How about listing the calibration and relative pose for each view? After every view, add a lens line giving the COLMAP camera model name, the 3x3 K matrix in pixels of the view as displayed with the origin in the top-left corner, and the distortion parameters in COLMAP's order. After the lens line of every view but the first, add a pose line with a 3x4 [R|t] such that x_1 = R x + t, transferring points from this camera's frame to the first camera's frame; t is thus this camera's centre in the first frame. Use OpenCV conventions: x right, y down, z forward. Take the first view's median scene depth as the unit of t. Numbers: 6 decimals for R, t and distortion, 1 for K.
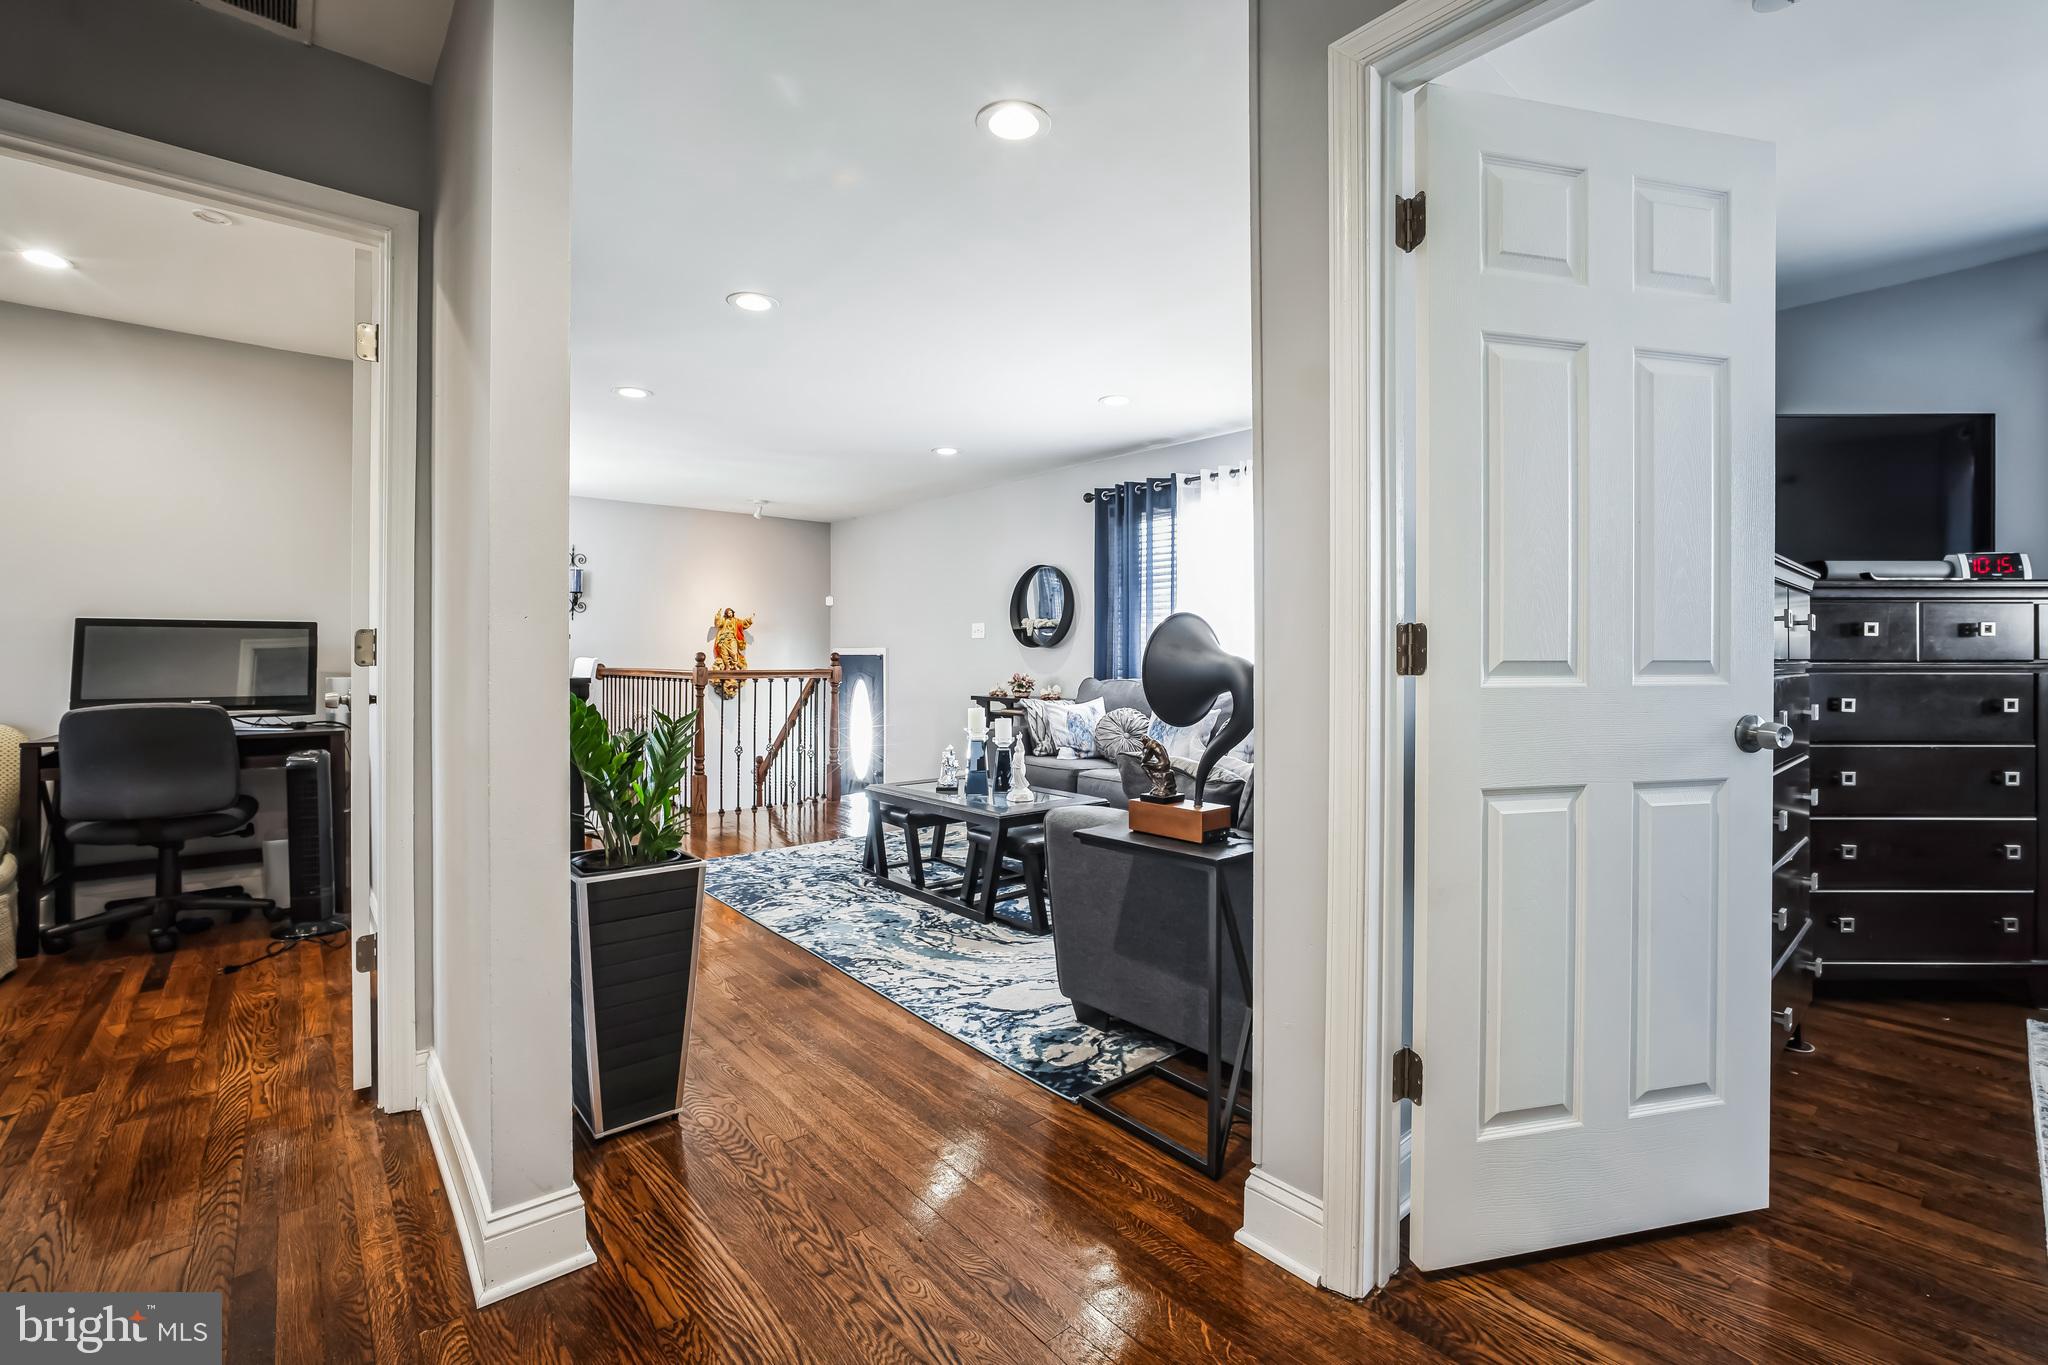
lens RADIAL K [[872.4, 0, 1016.7], [0, 872.4, 666.4], [0, 0, 1]] dist [-0.028026, 0.008750]
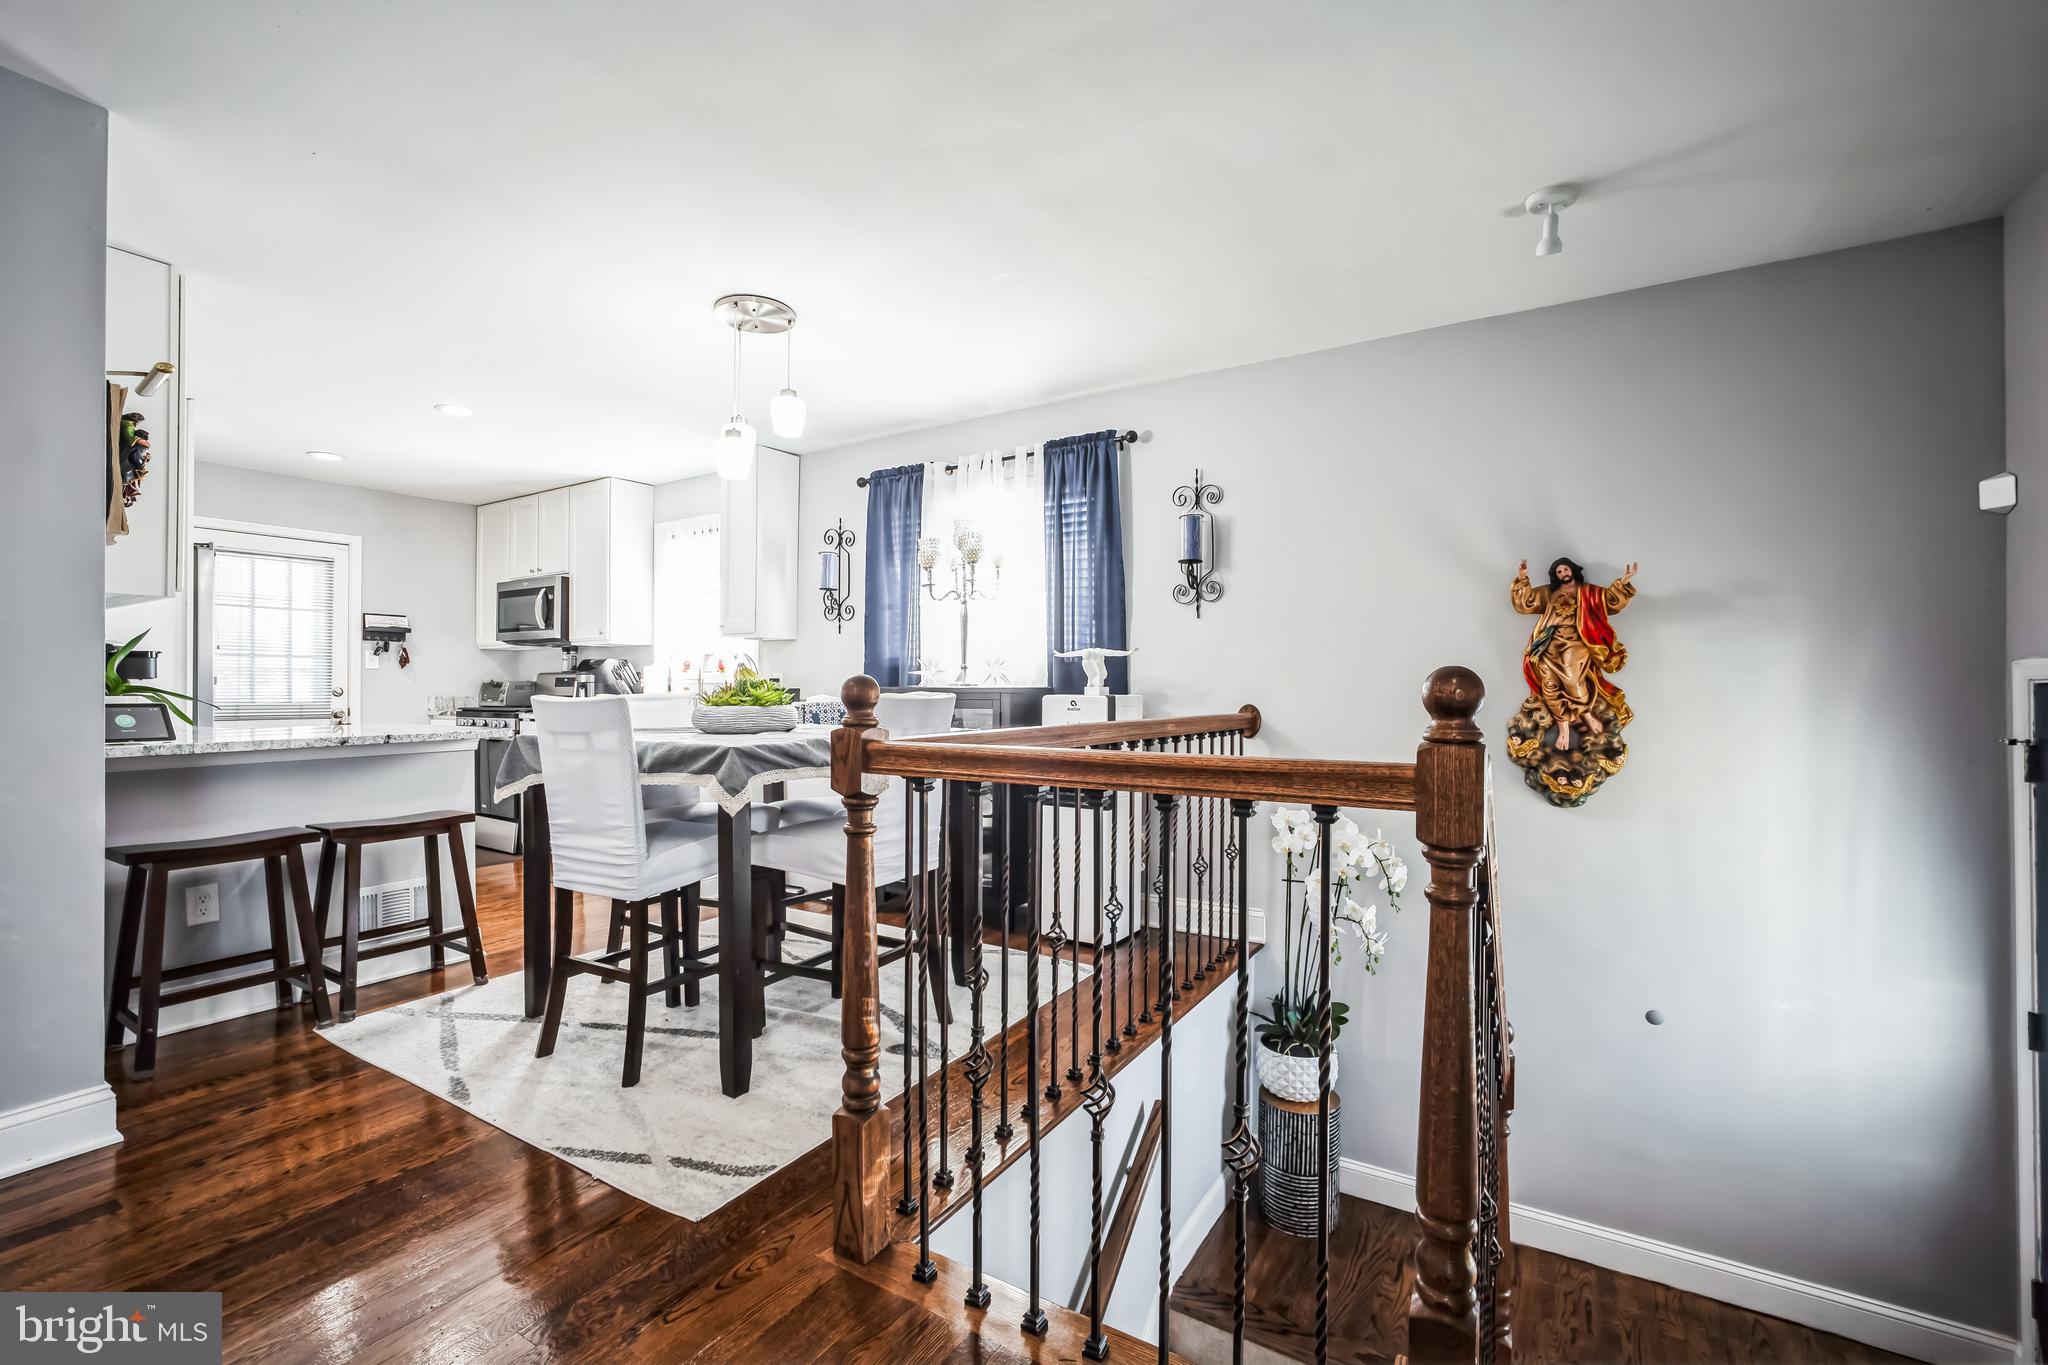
lens RADIAL K [[872.4, 0, 1033.7], [0, 872.4, 688.0], [0, 0, 1]] dist [-0.028026, 0.008750]
pose [[0.302825, -0.002576, -0.953043, -0.082027], [-0.011301, 0.999916, -0.006293, -0.012868], [0.952979, 0.012676, 0.302771, 1.043688]]
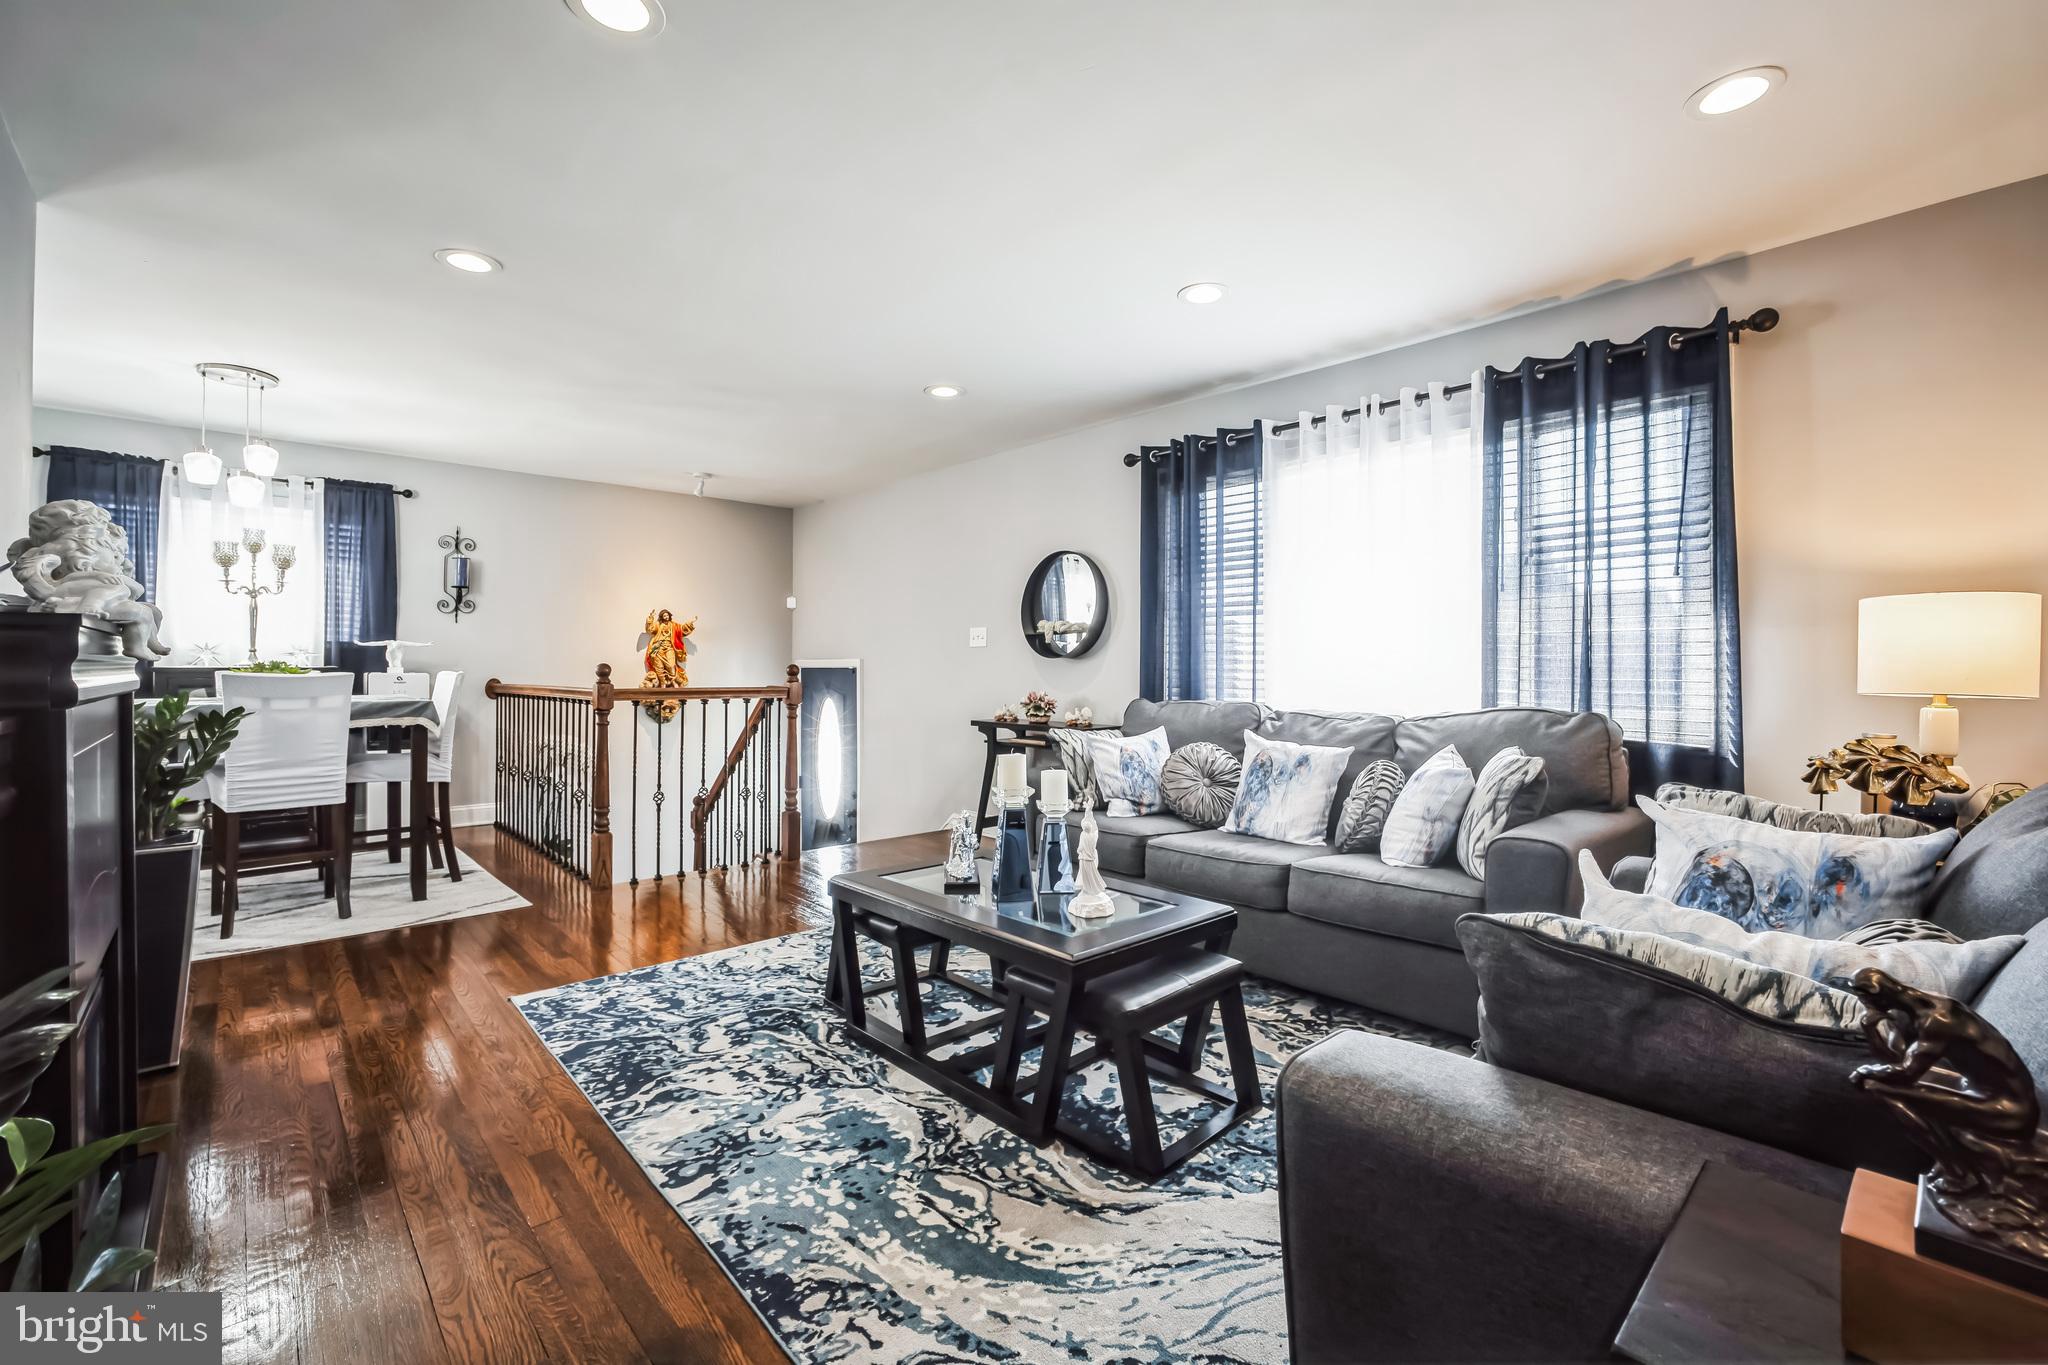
lens RADIAL K [[872.4, 0, 1029.3], [0, 872.4, 664.0], [0, 0, 1]] dist [-0.028026, 0.008750]
pose [[0.998991, 0.000559, 0.044908, -0.043943], [0.000237, 0.999843, -0.017725, -0.003367], [-0.044911, 0.017718, 0.998834, 0.277625]]
